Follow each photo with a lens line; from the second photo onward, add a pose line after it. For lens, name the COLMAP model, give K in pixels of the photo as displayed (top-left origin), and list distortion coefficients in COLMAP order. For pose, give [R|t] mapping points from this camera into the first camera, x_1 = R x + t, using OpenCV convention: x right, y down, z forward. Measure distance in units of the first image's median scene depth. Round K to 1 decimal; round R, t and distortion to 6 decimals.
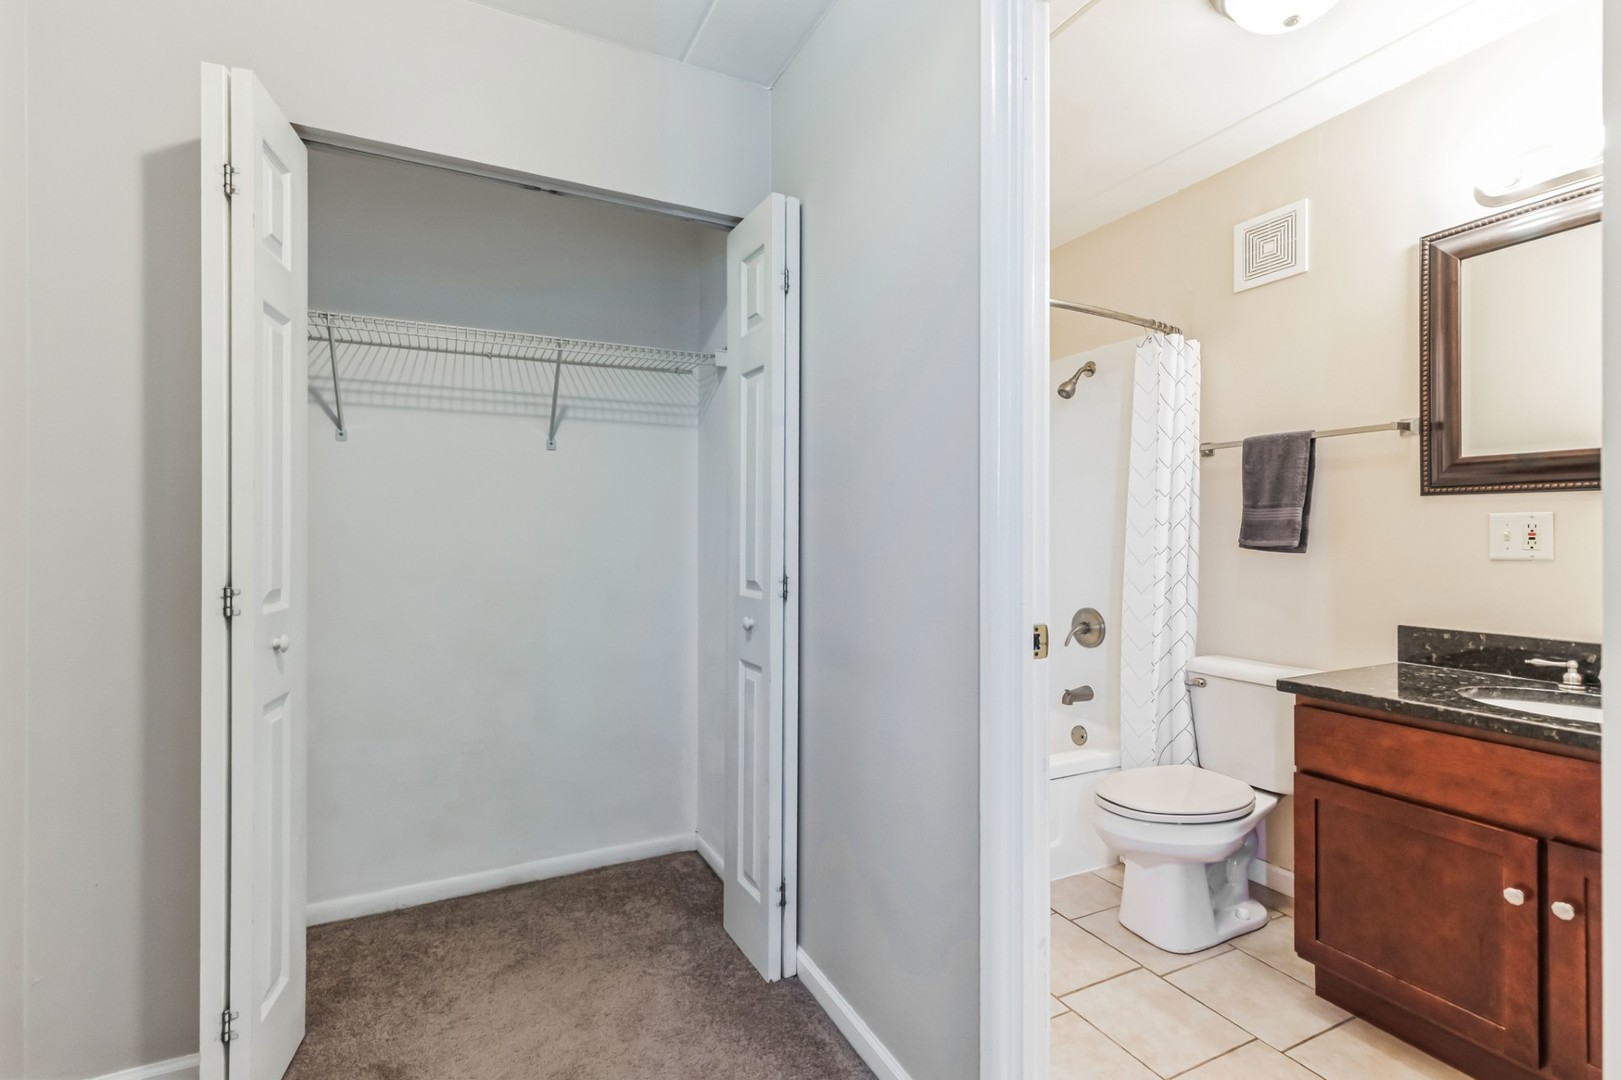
lens RADIAL K [[736.1, 0, 806.4], [0, 736.1, 534.0], [0, 0, 1]] dist [0.009770, -0.004098]
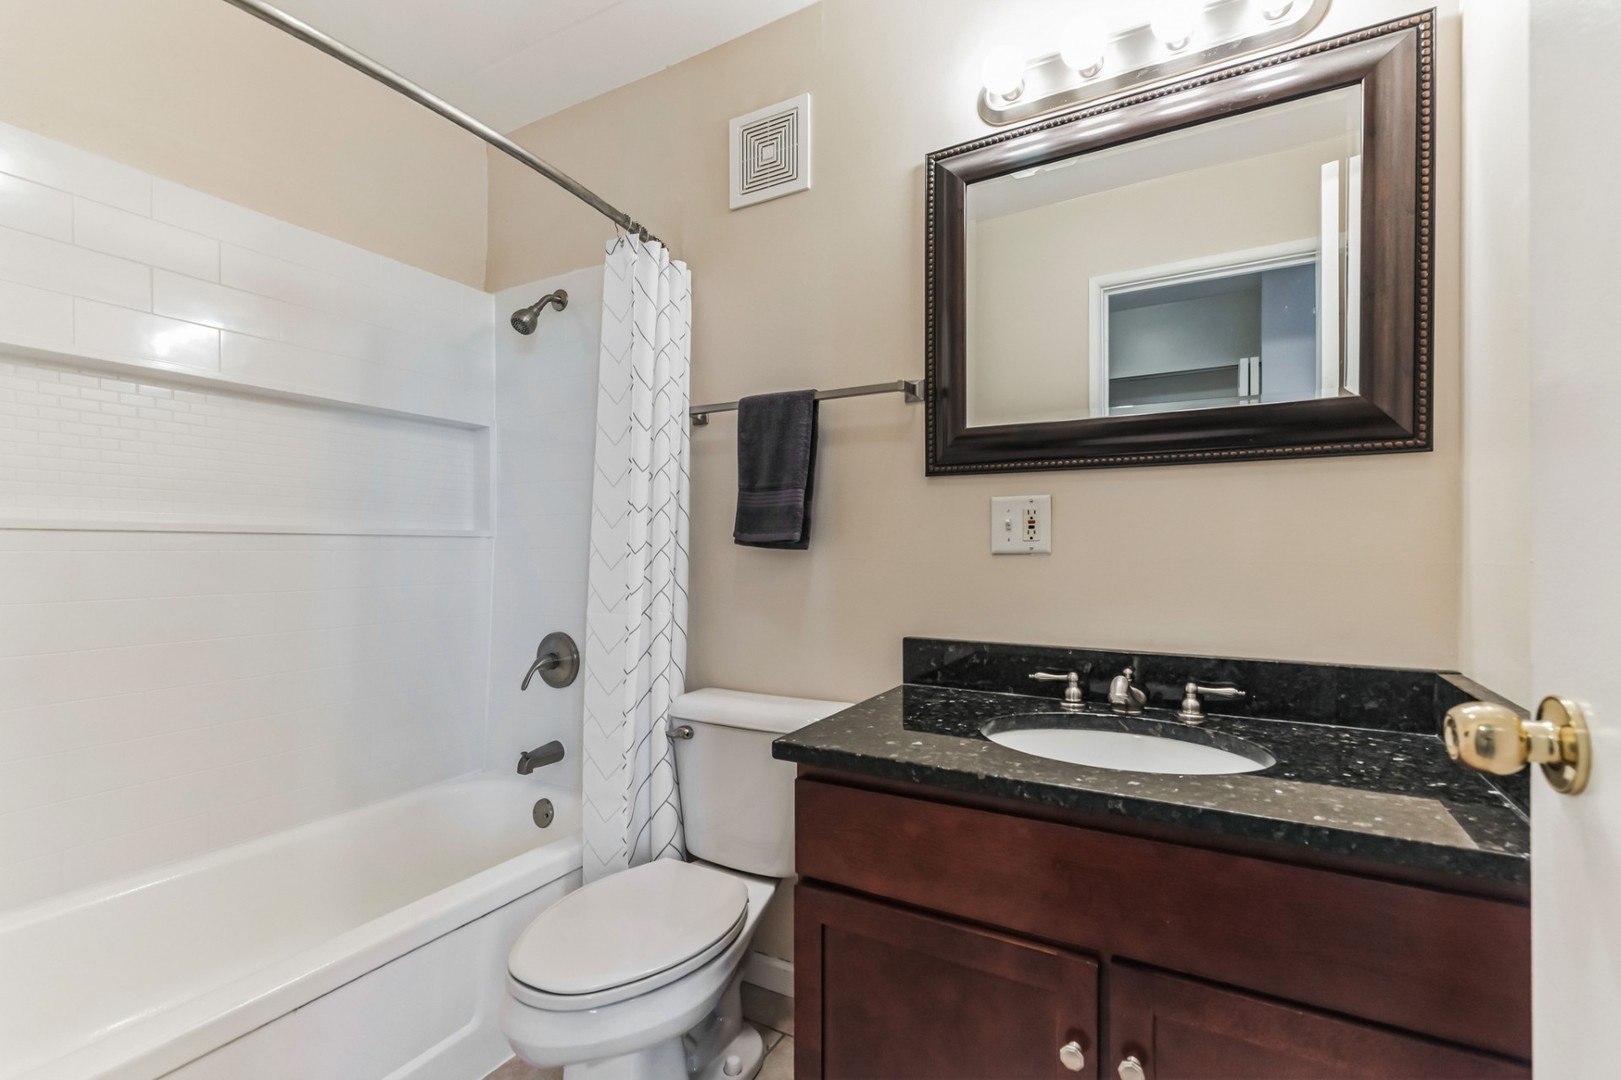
lens RADIAL K [[721.1, 0, 810.5], [0, 721.1, 540.0], [0, 0, 1]] dist [0.000564, 0.000035]
pose [[0.822950, 0.007366, 0.568066, 0.250889], [-0.001132, 0.999935, -0.011325, 0.024147], [-0.568113, 0.008677, 0.822905, 0.379485]]
